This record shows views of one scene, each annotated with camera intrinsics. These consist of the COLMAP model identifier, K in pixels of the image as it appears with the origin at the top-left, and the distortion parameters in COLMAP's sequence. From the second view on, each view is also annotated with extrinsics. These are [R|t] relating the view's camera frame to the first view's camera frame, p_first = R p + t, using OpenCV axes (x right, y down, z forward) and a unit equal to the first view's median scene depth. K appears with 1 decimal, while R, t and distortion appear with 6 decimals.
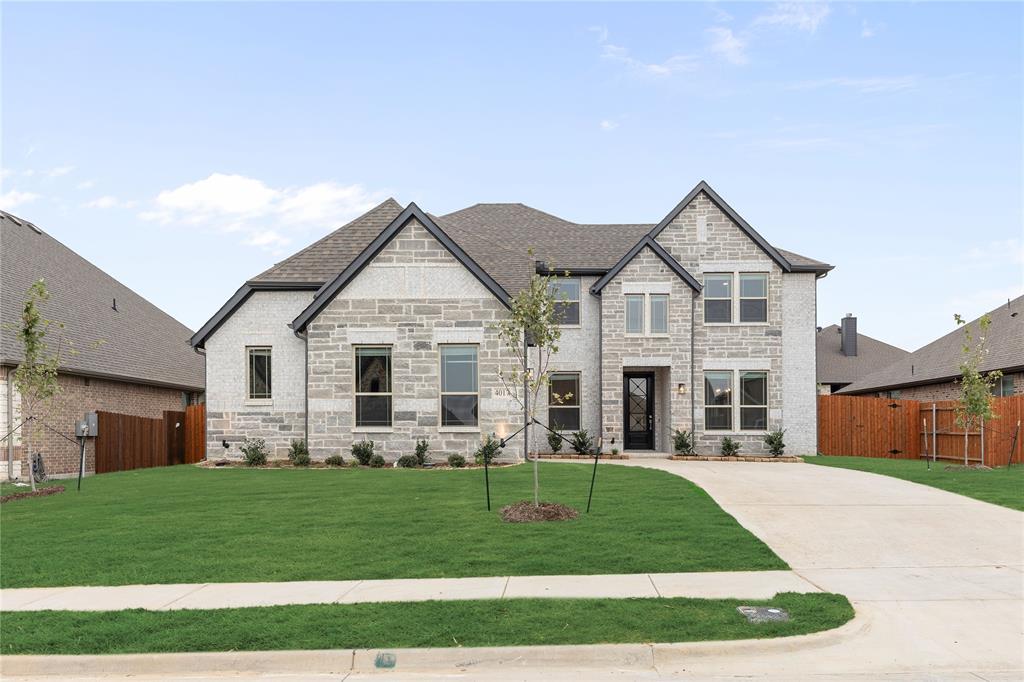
lens RADIAL K [[569.0, 0, 537.5], [0, 569.0, 302.9], [0, 0, 1]] dist [0.001493, 0.000697]
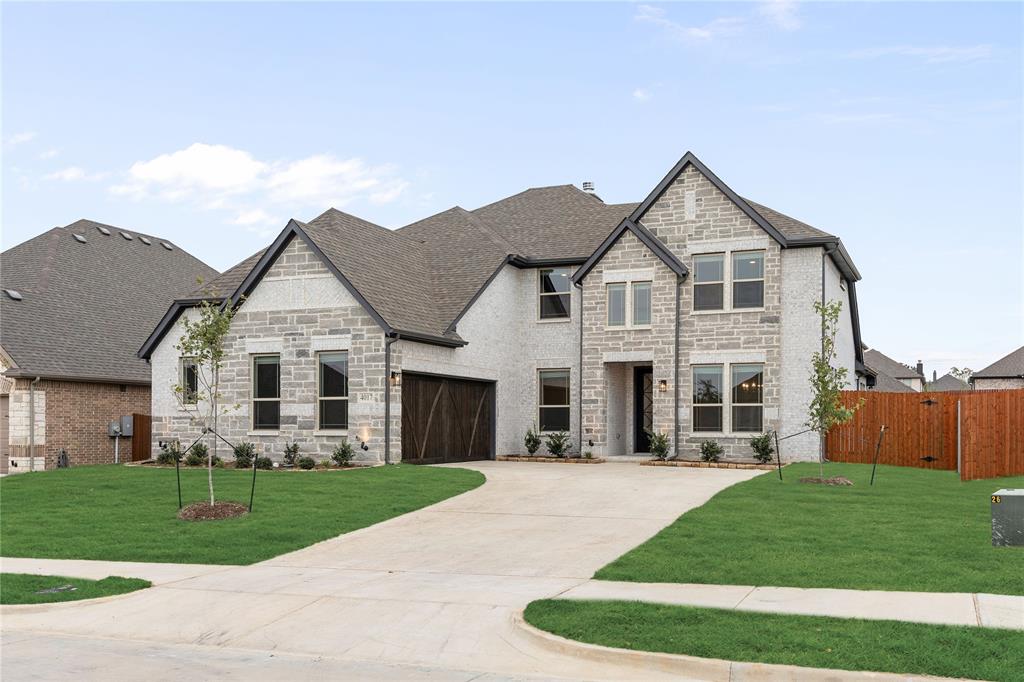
lens RADIAL K [[623.9, 0, 512.0], [0, 623.9, 283.8], [0, 0, 1]] dist [0.001184, 0.000026]
pose [[0.966834, -0.056405, -0.249101, 0.277593], [0.054739, 0.998408, -0.013614, -0.010252], [0.249472, -0.000473, 0.968382, -0.017215]]
